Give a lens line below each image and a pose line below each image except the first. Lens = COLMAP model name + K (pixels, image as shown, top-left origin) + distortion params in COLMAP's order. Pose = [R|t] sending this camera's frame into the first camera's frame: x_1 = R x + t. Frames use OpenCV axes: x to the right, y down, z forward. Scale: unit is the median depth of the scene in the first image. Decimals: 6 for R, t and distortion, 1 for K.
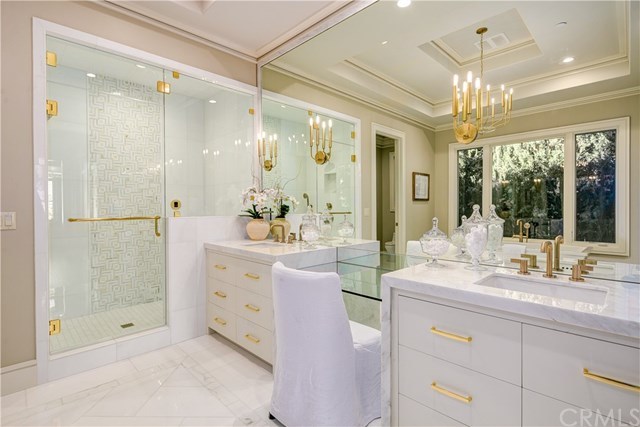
lens RADIAL K [[304.2, 0, 320.0], [0, 304.2, 213.5], [0, 0, 1]] dist [-0.021794, -0.000102]
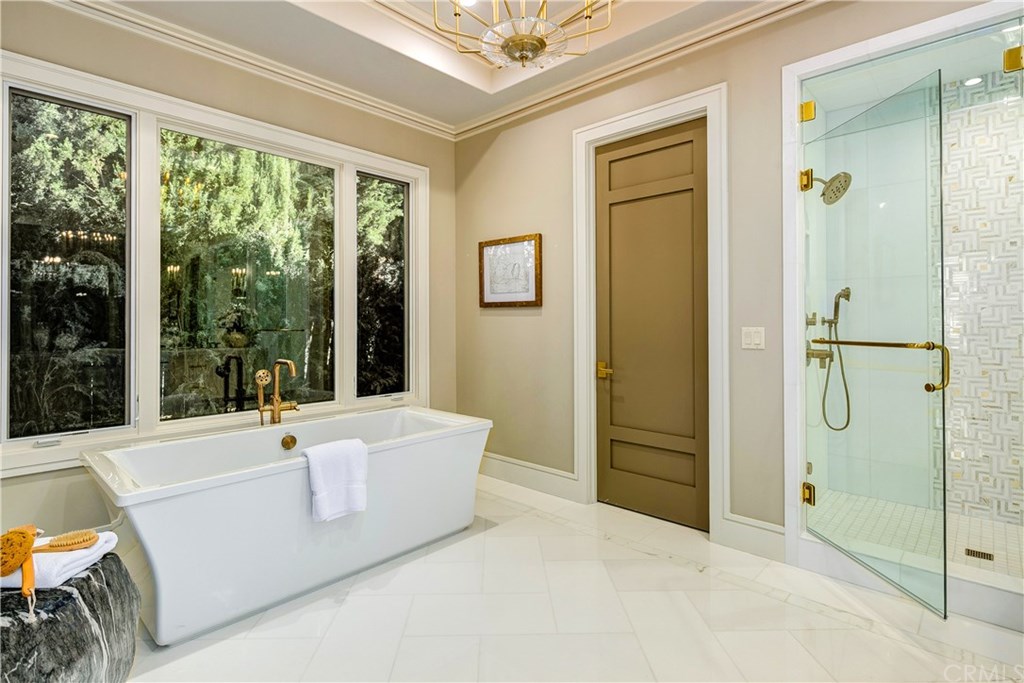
lens RADIAL K [[498.9, 0, 510.4], [0, 498.9, 322.6], [0, 0, 1]] dist [0.001796, 0.000079]
pose [[0.044486, 0.004229, -0.999001, 0.863698], [-0.022362, 0.999745, 0.003237, -0.020197], [0.998760, 0.022195, 0.044569, 0.852926]]
